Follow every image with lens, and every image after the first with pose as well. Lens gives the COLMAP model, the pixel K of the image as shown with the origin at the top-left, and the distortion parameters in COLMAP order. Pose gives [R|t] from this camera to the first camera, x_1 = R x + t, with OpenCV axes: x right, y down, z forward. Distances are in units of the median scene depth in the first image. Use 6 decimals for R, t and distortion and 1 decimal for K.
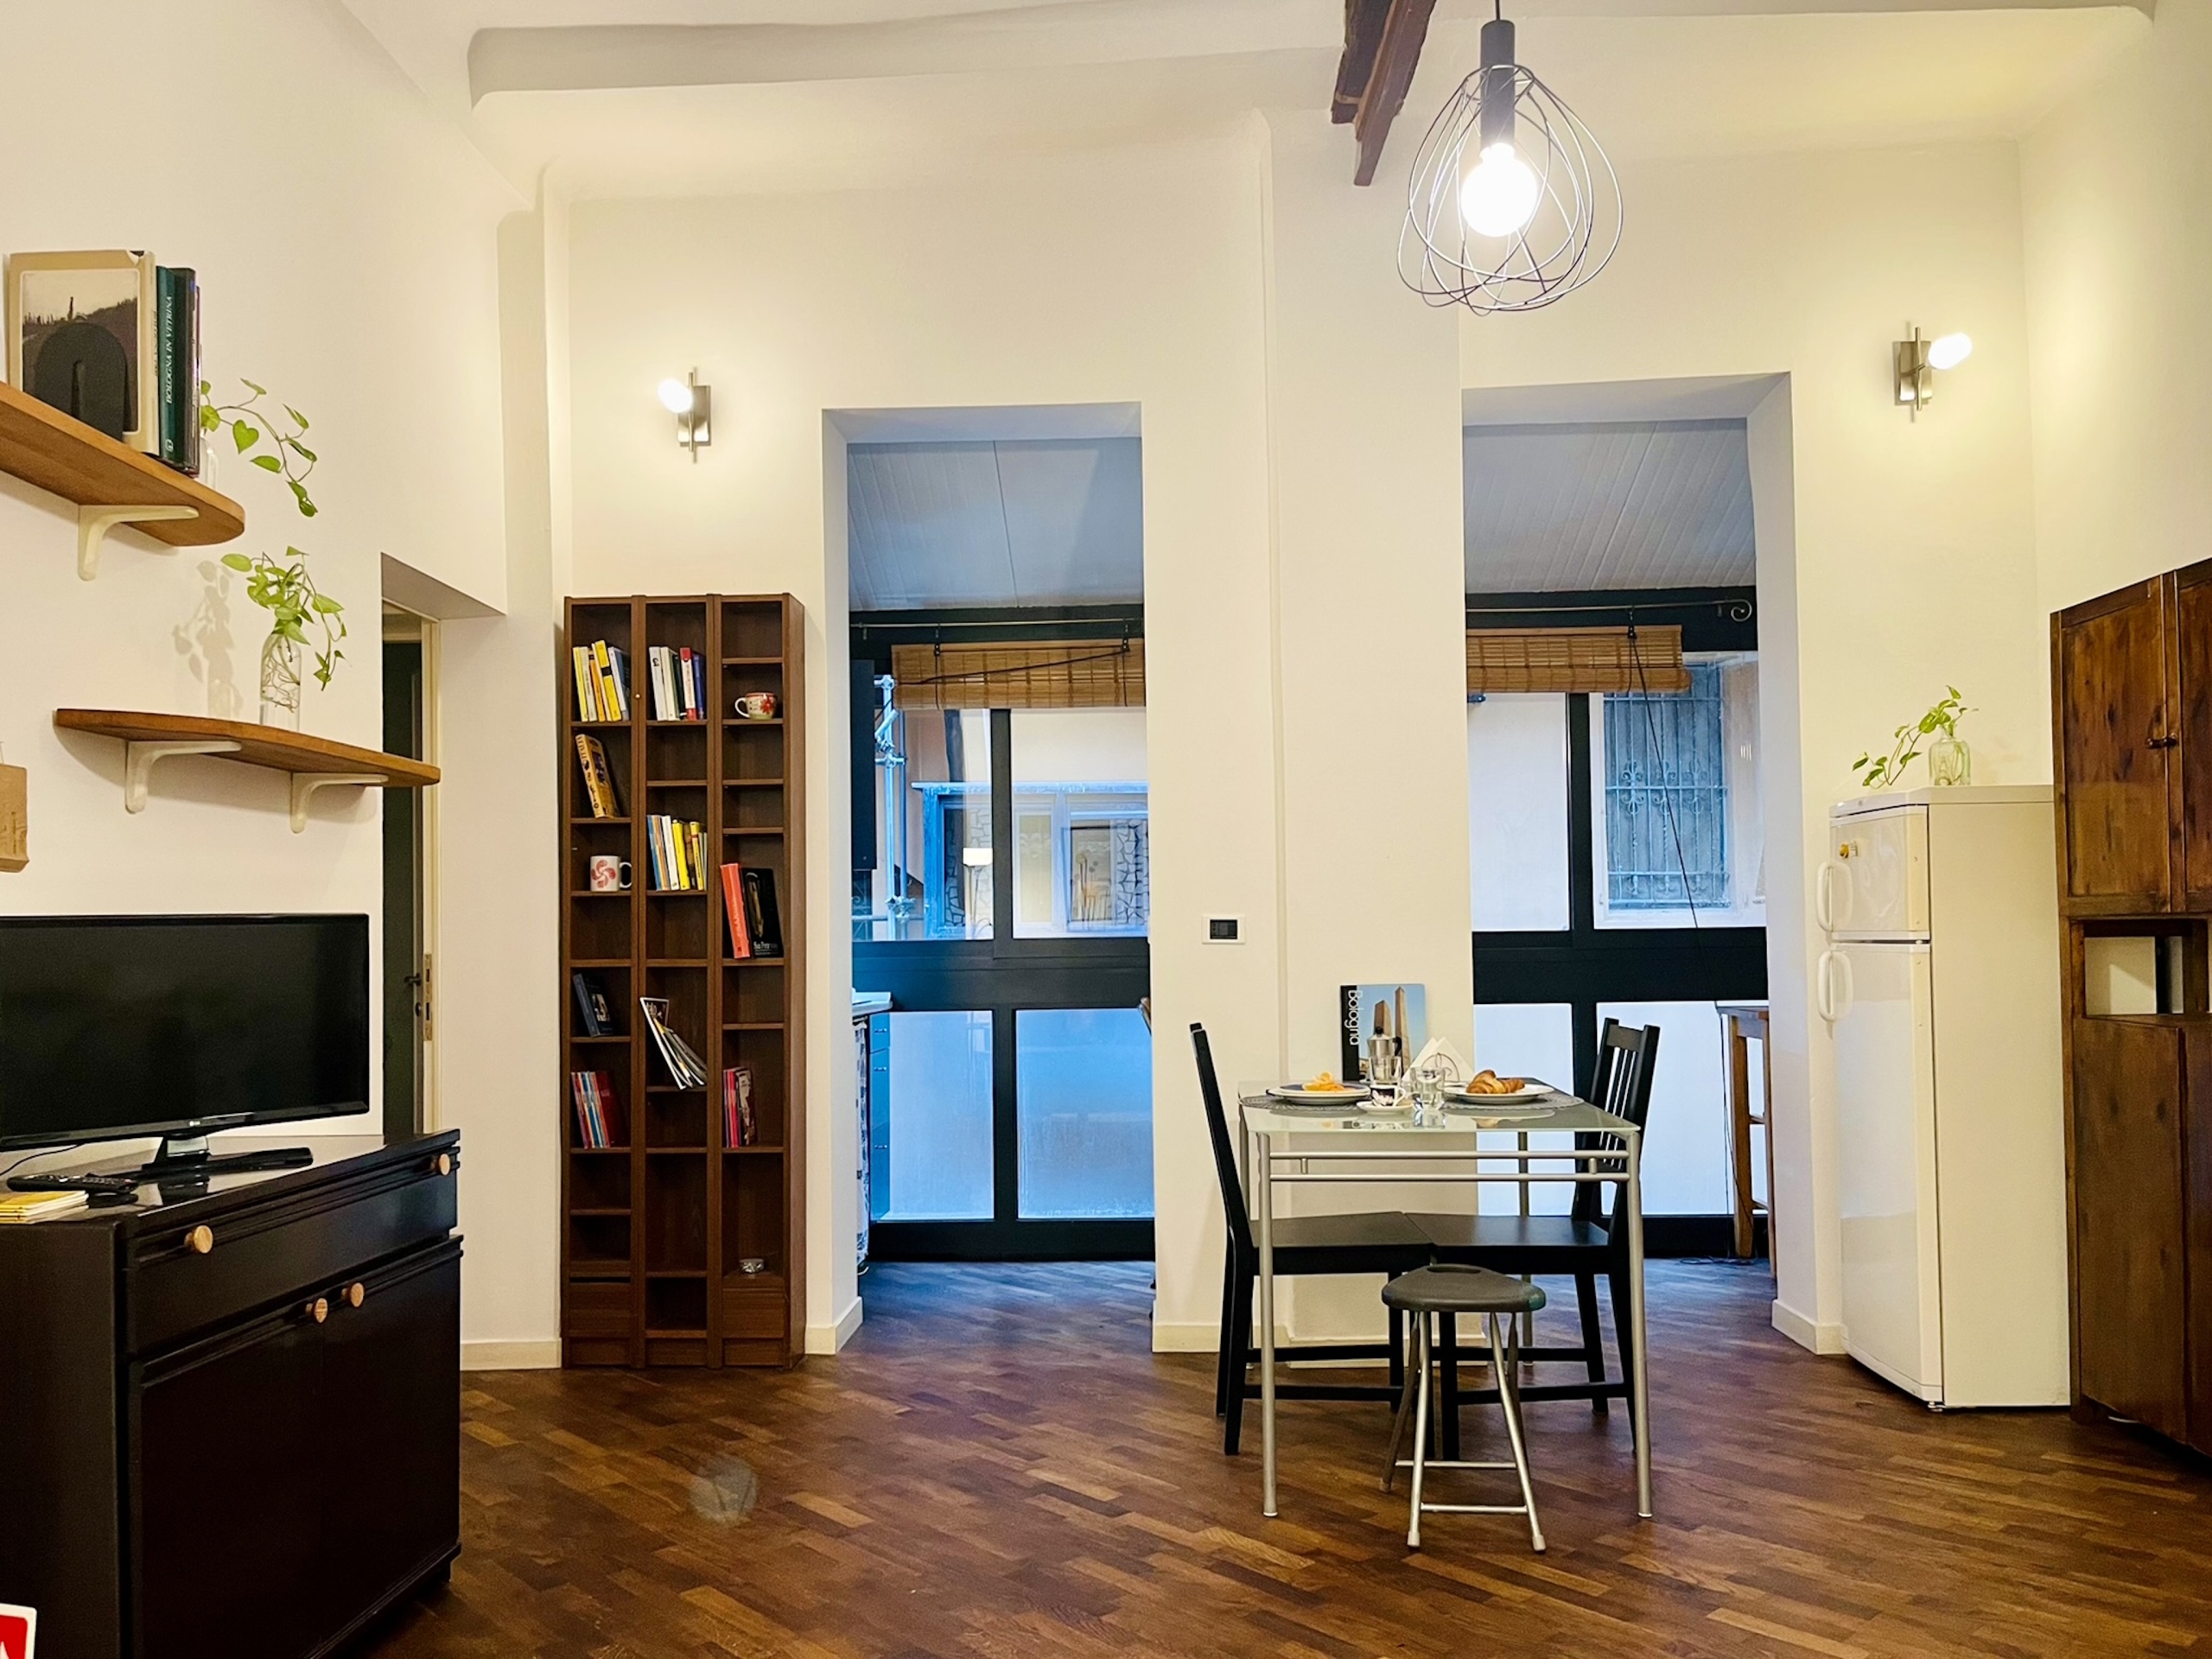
lens RADIAL K [[1650.4, 0, 1082.1], [0, 1650.4, 886.7], [0, 0, 1]] dist [0.005670, 0.000999]
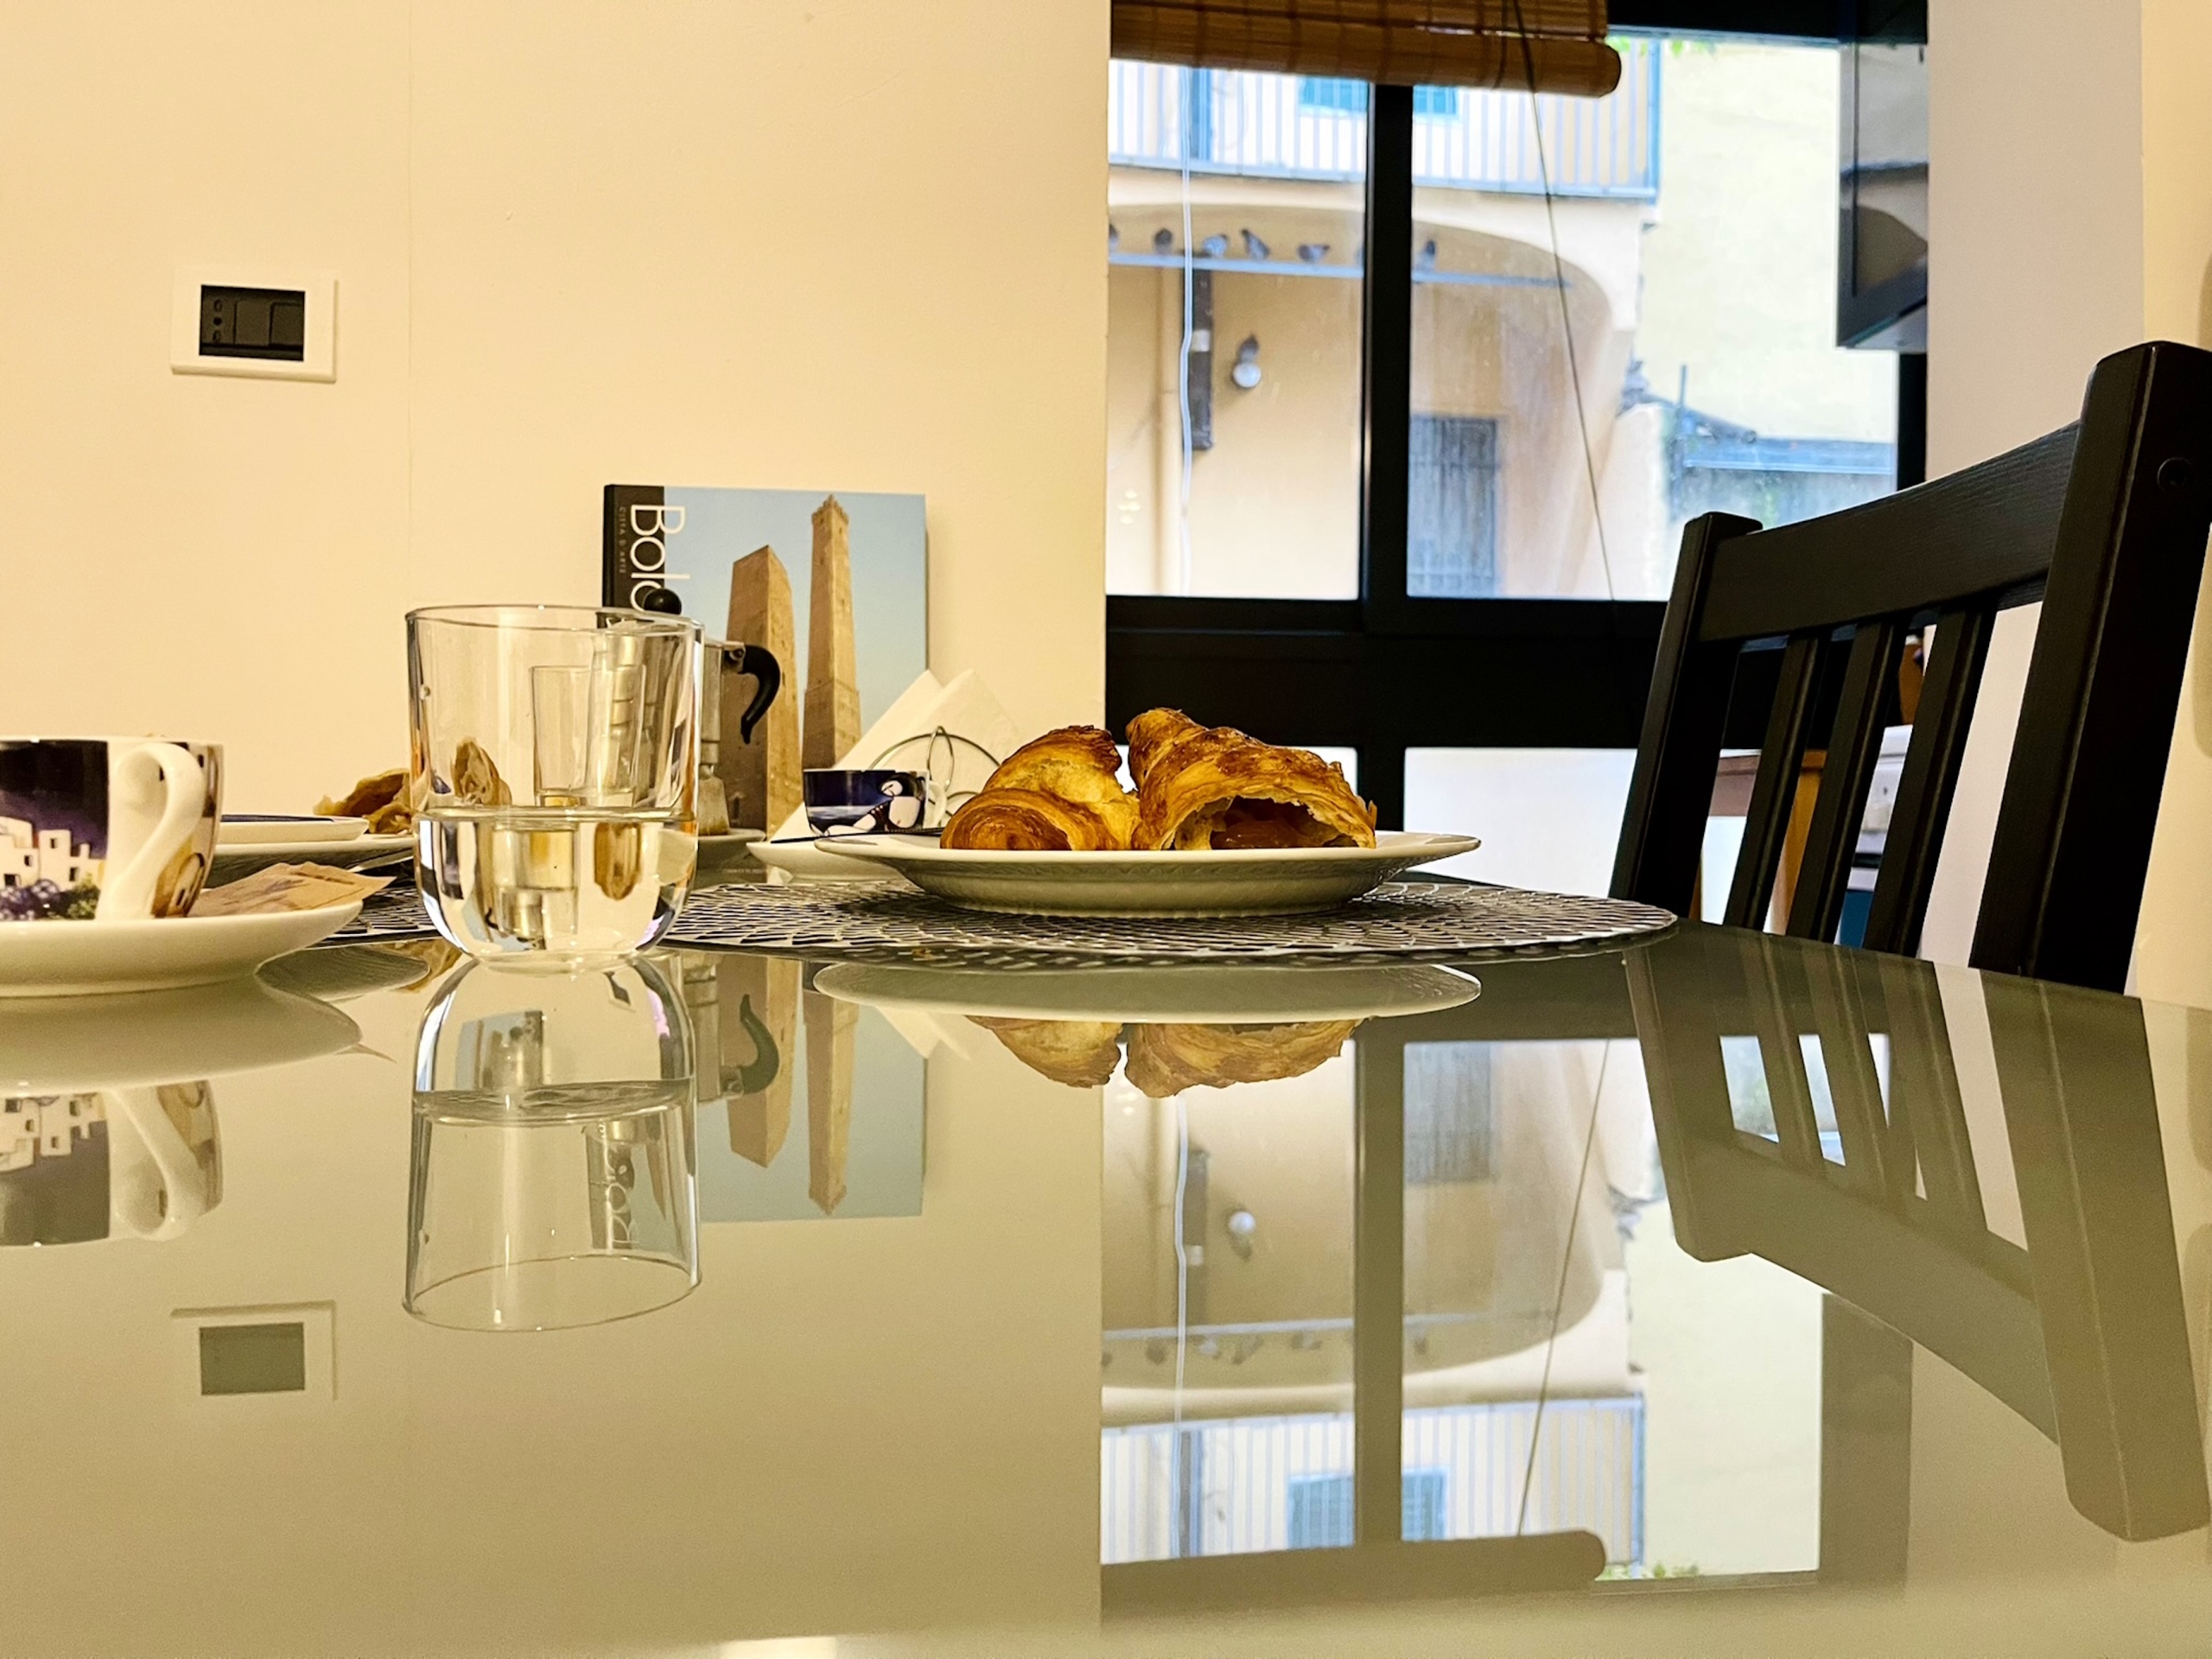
lens RADIAL K [[1686.6, 0, 1106.0], [0, 1686.6, 829.5], [0, 0, 1]] dist [0.003425, -0.006351]
pose [[0.984267, 0.016774, 0.175889, 0.177158], [-0.026016, 0.998392, 0.050367, 0.092391], [-0.174761, -0.054150, 0.983121, 0.678277]]
